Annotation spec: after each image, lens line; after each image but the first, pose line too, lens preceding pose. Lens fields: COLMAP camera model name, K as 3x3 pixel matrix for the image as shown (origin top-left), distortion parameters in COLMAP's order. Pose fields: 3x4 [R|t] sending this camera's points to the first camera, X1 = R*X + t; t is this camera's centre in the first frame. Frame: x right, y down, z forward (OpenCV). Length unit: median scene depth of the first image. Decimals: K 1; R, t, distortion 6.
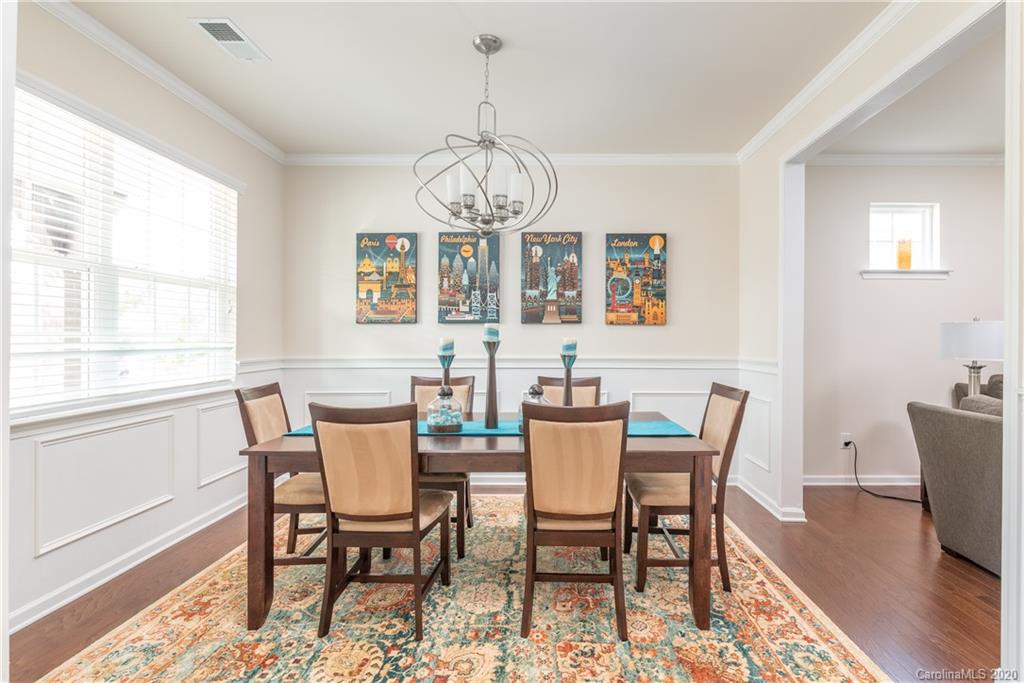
lens RADIAL K [[475.7, 0, 518.3], [0, 475.7, 333.4], [0, 0, 1]] dist [0.001494, -0.000473]
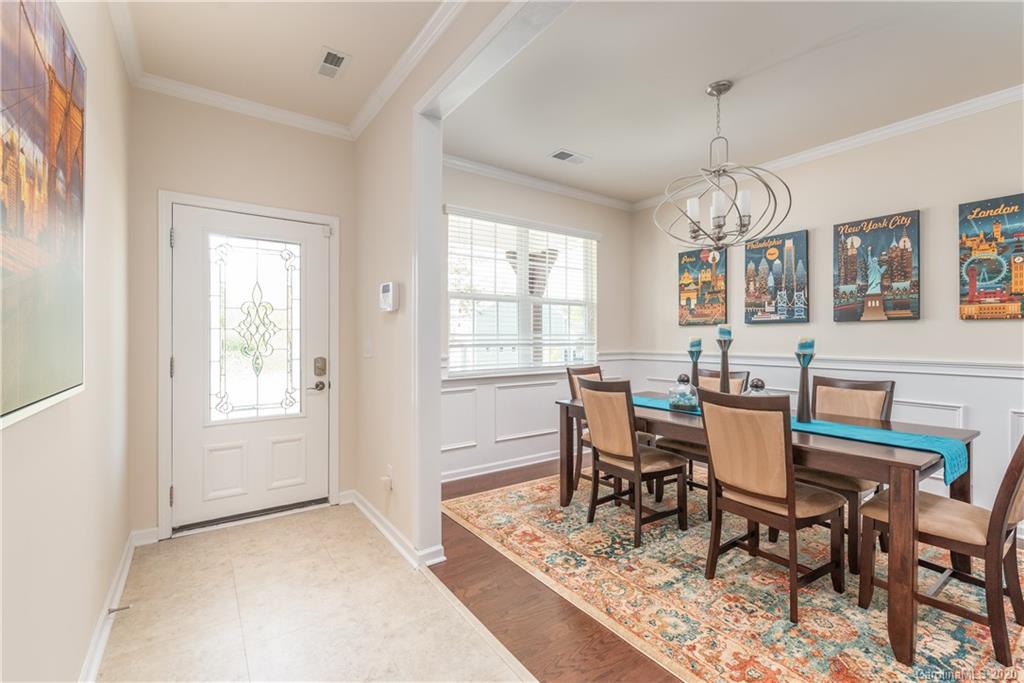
lens RADIAL K [[440.6, 0, 495.0], [0, 440.6, 335.2], [0, 0, 1]] dist [-0.003077, -0.000092]
pose [[0.558937, -0.004466, -0.829198, 0.357696], [0.009259, 0.999957, 0.000856, -0.000447], [0.829159, -0.008157, 0.558954, -0.050333]]
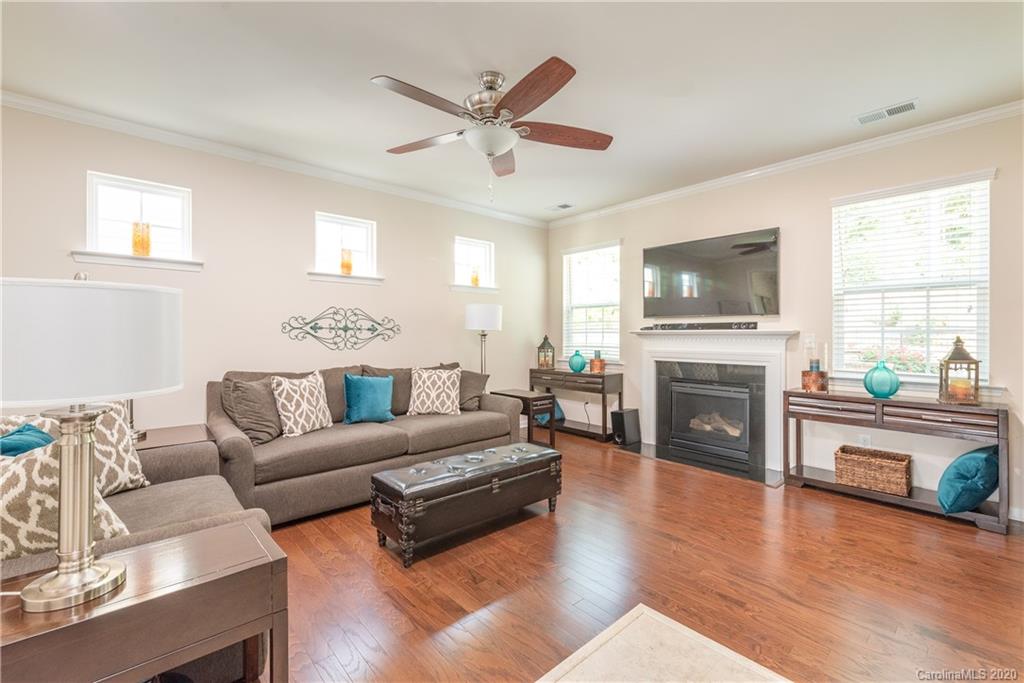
lens RADIAL K [[440.6, 0, 497.5], [0, 440.6, 333.7], [0, 0, 1]] dist [-0.003077, -0.000092]
pose [[0.715559, -0.000190, 0.698552, 1.334183], [-0.003905, 0.999983, 0.004273, -0.000183], [-0.698541, -0.005785, 0.715547, -0.033949]]
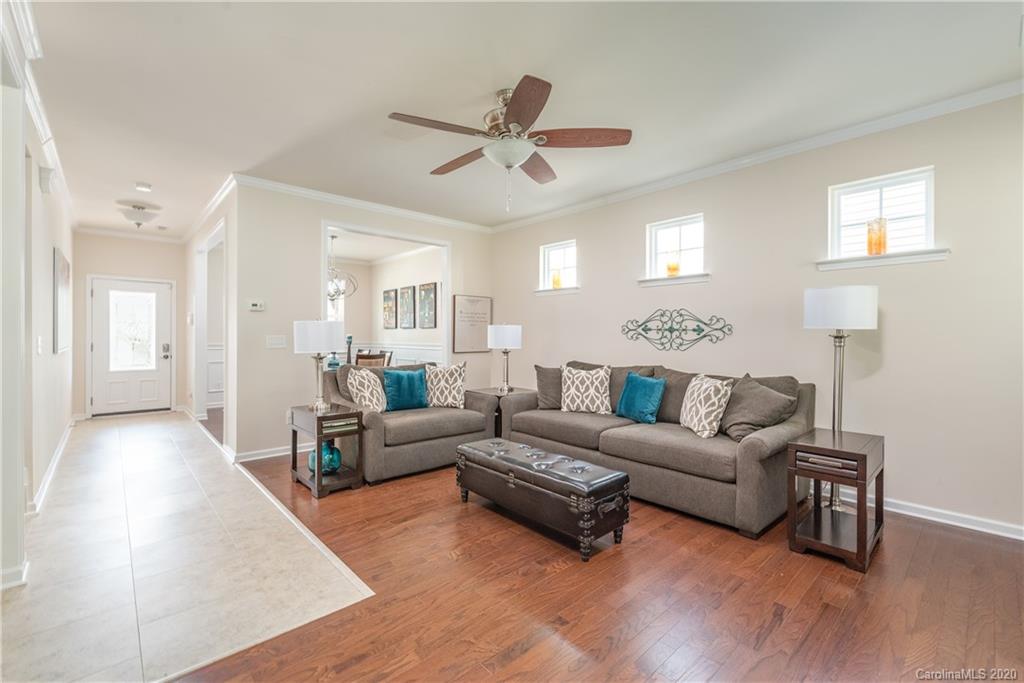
lens RADIAL K [[454.2, 0, 521.6], [0, 454.2, 332.7], [0, 0, 1]] dist [-0.007228, -0.000683]
pose [[0.672699, -0.002723, -0.739912, 1.829531], [0.007813, 0.999964, 0.003423, -0.002932], [0.739875, -0.008083, 0.672695, -0.030343]]
